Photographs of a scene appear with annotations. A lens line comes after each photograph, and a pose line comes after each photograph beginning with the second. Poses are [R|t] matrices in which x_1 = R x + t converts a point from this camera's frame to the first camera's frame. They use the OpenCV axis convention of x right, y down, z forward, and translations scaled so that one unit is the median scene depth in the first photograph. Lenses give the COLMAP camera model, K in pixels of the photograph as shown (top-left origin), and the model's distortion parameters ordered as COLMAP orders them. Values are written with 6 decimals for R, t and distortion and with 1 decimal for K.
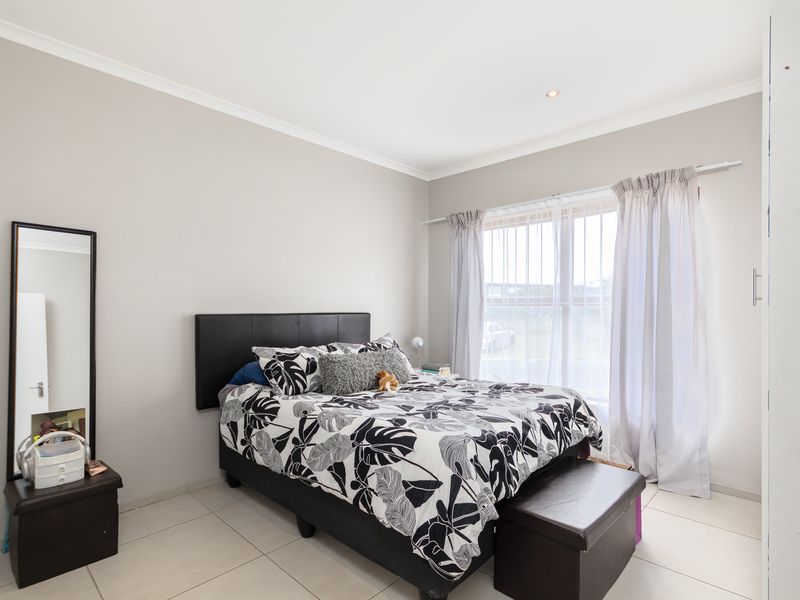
lens RADIAL K [[415.1, 0, 415.6], [0, 415.1, 304.3], [0, 0, 1]] dist [-0.000191, 0.000455]
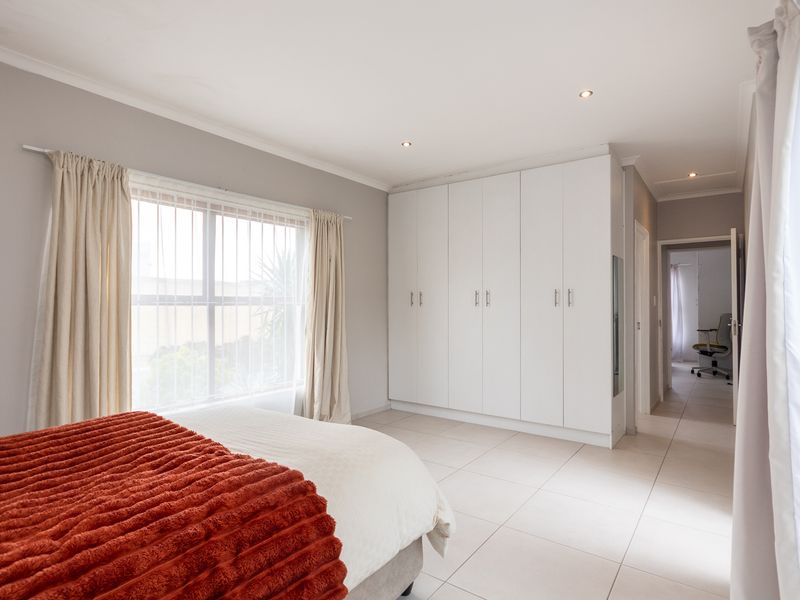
lens RADIAL K [[415.1, 0, 415.6], [0, 415.1, 304.3], [0, 0, 1]] dist [-0.000191, 0.000455]
pose [[-0.083726, 0.002724, 0.996485, -1.111798], [-0.009504, 0.999949, -0.003532, -0.000418], [-0.996443, -0.009766, -0.083696, 1.110453]]
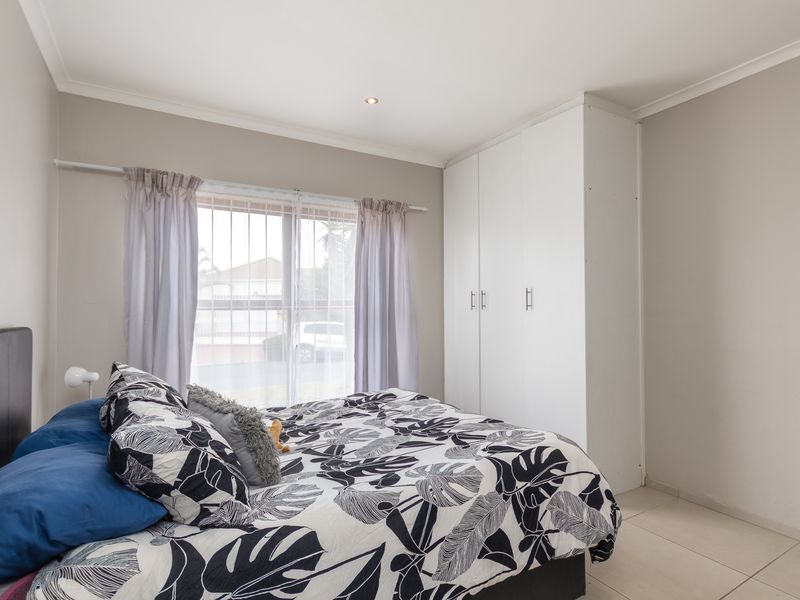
lens RADIAL K [[415.1, 0, 415.6], [0, 415.1, 304.3], [0, 0, 1]] dist [-0.000191, 0.000455]
pose [[0.296696, 0.009004, 0.954930, -0.806995], [-0.002102, 0.999959, -0.008775, -0.002659], [-0.954970, 0.000597, 0.296703, 0.821762]]
